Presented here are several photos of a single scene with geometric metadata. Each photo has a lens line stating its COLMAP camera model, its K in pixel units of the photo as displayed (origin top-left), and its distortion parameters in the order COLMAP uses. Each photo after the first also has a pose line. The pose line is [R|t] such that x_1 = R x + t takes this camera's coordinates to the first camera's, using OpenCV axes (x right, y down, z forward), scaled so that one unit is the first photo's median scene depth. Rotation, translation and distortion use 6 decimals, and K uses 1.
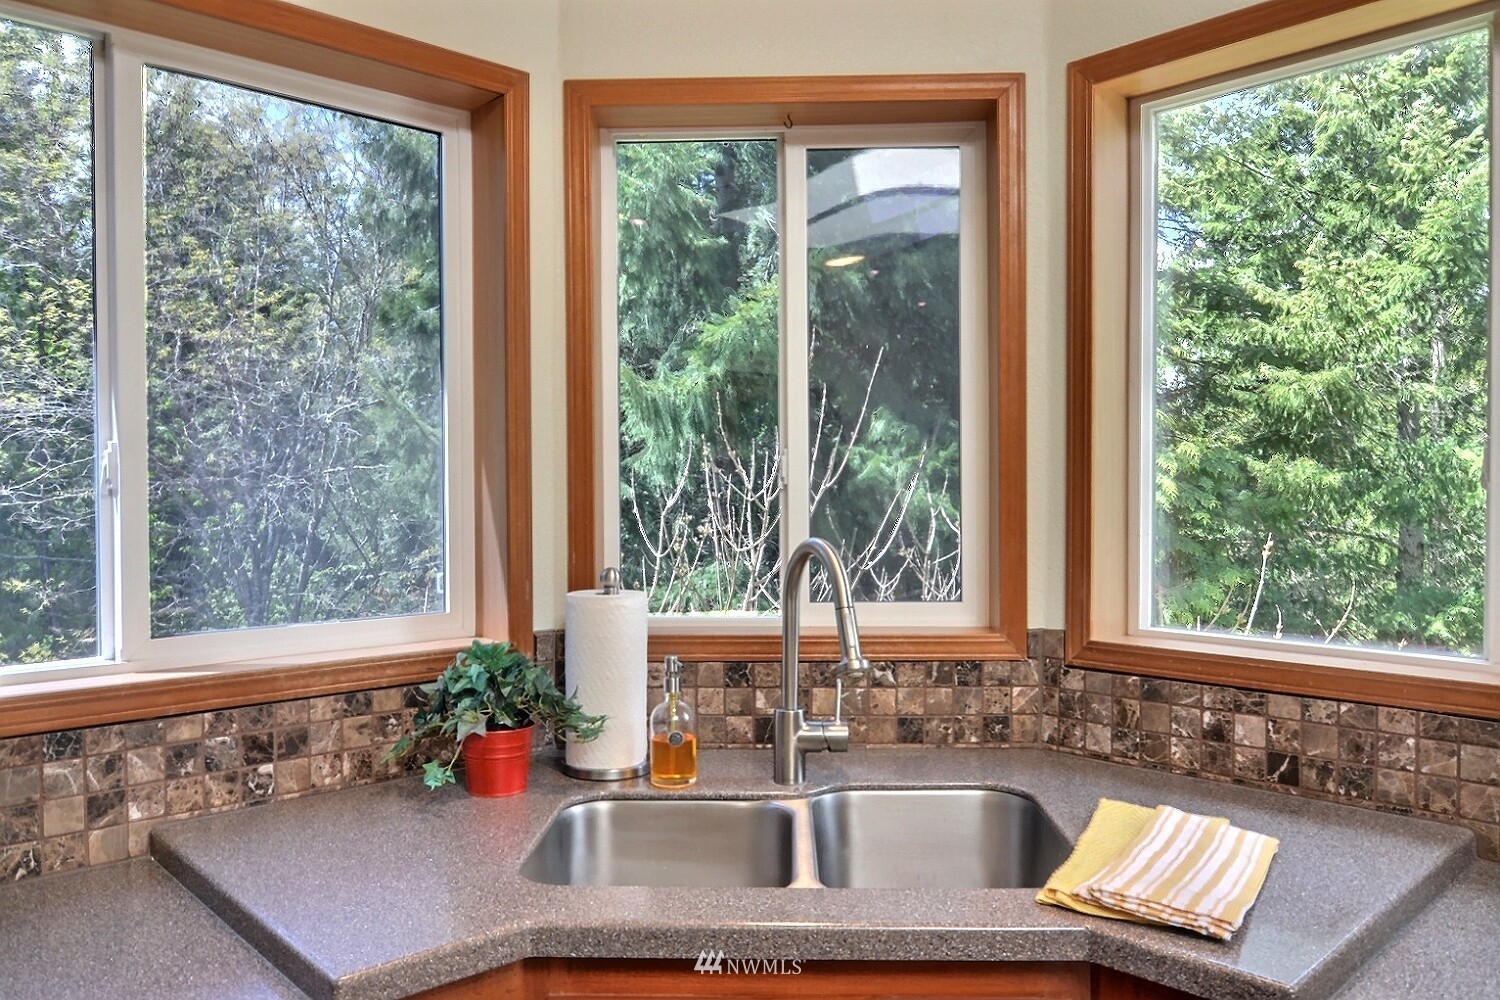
lens RADIAL K [[1075.9, 0, 752.6], [0, 1075.9, 502.3], [0, 0, 1]] dist [-0.009232, 0.010583]
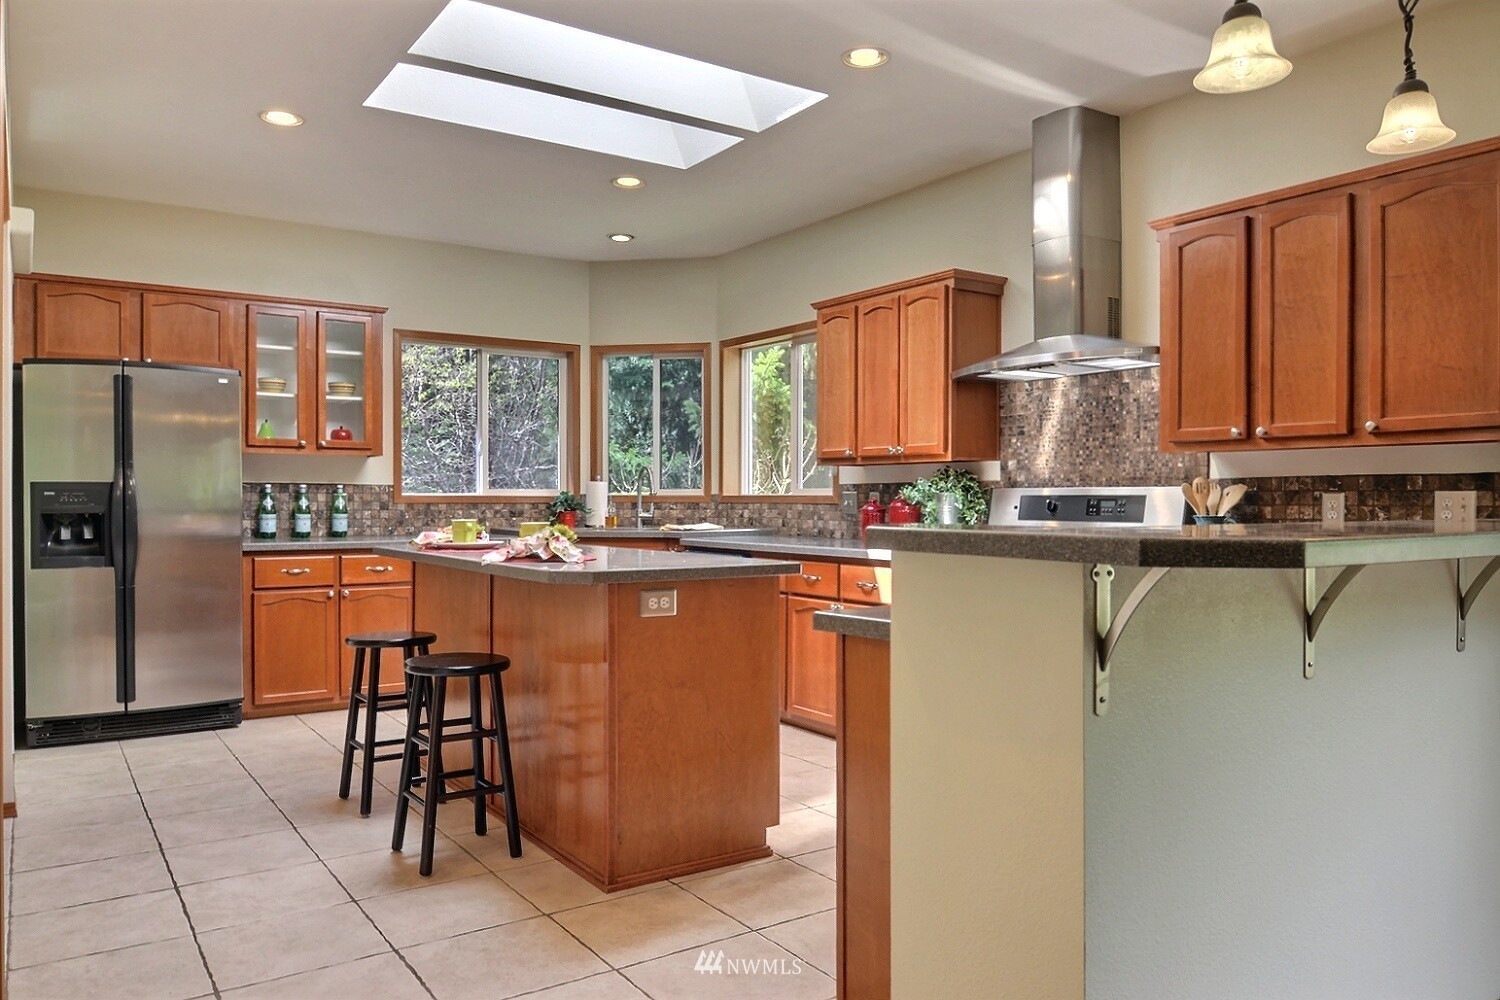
lens RADIAL K [[1075.9, 0, 756.7], [0, 1075.9, 501.5], [0, 0, 1]] dist [-0.009232, 0.010583]
pose [[0.988439, 0.008307, -0.151390, 1.035790], [-0.010420, 0.999859, -0.013170, 0.205316], [0.151259, 0.014595, 0.988386, -2.783622]]
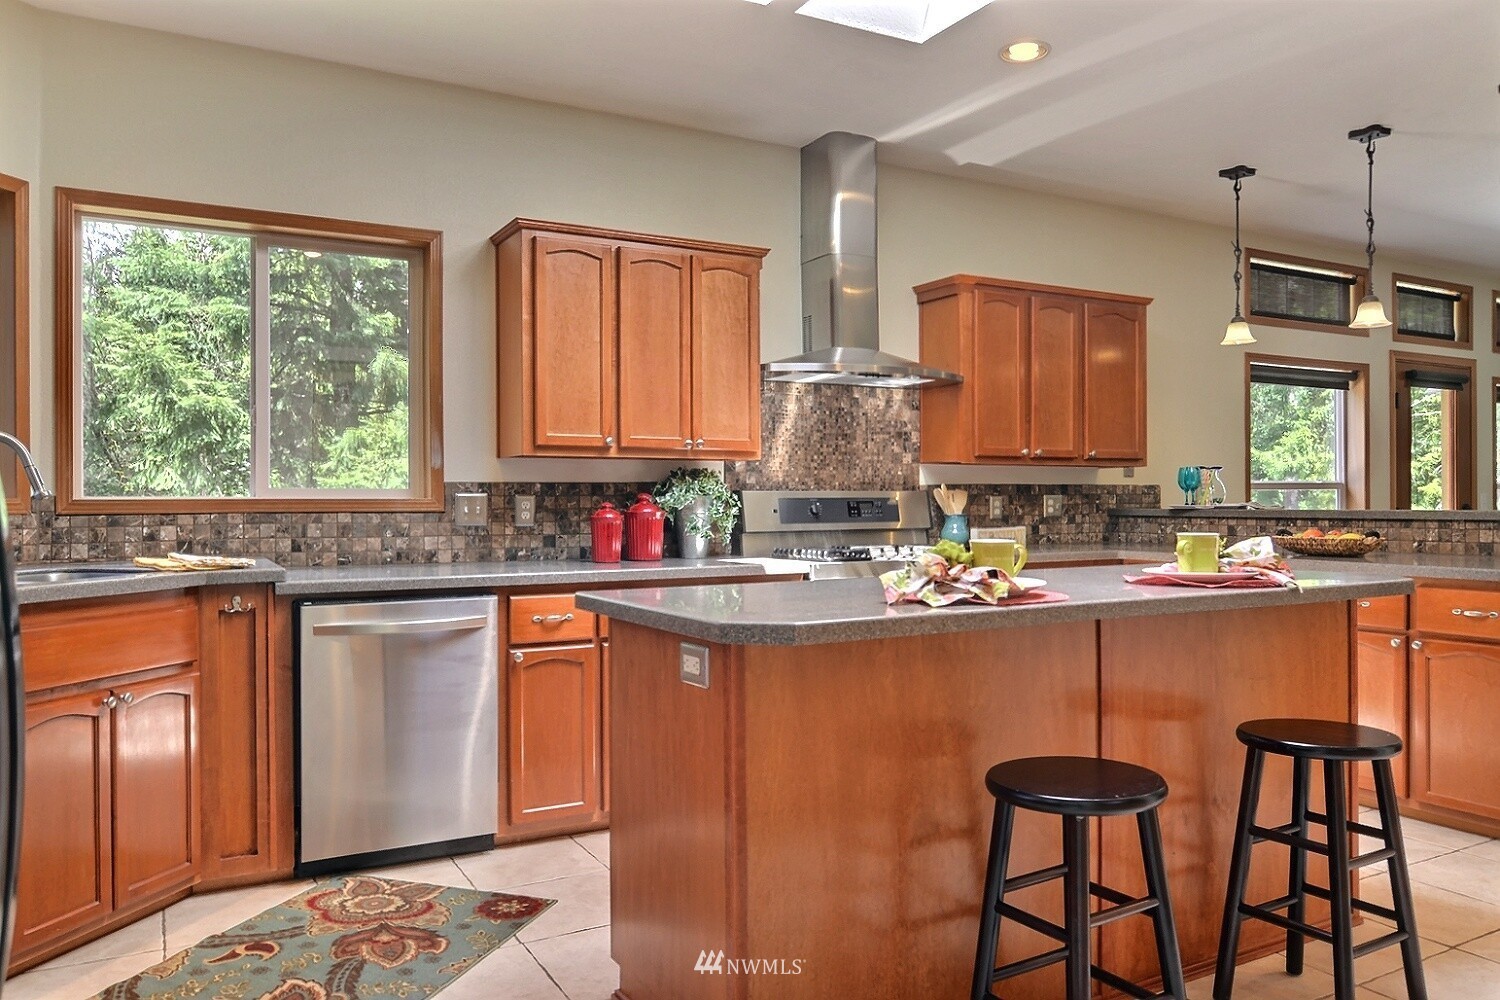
lens RADIAL K [[1075.9, 0, 752.3], [0, 1075.9, 502.8], [0, 0, 1]] dist [-0.009232, 0.010583]
pose [[0.236960, 0.001902, 0.971518, -1.262194], [0.019057, 0.999797, -0.006605, 0.175019], [-0.971332, 0.020080, 0.236876, -0.607368]]
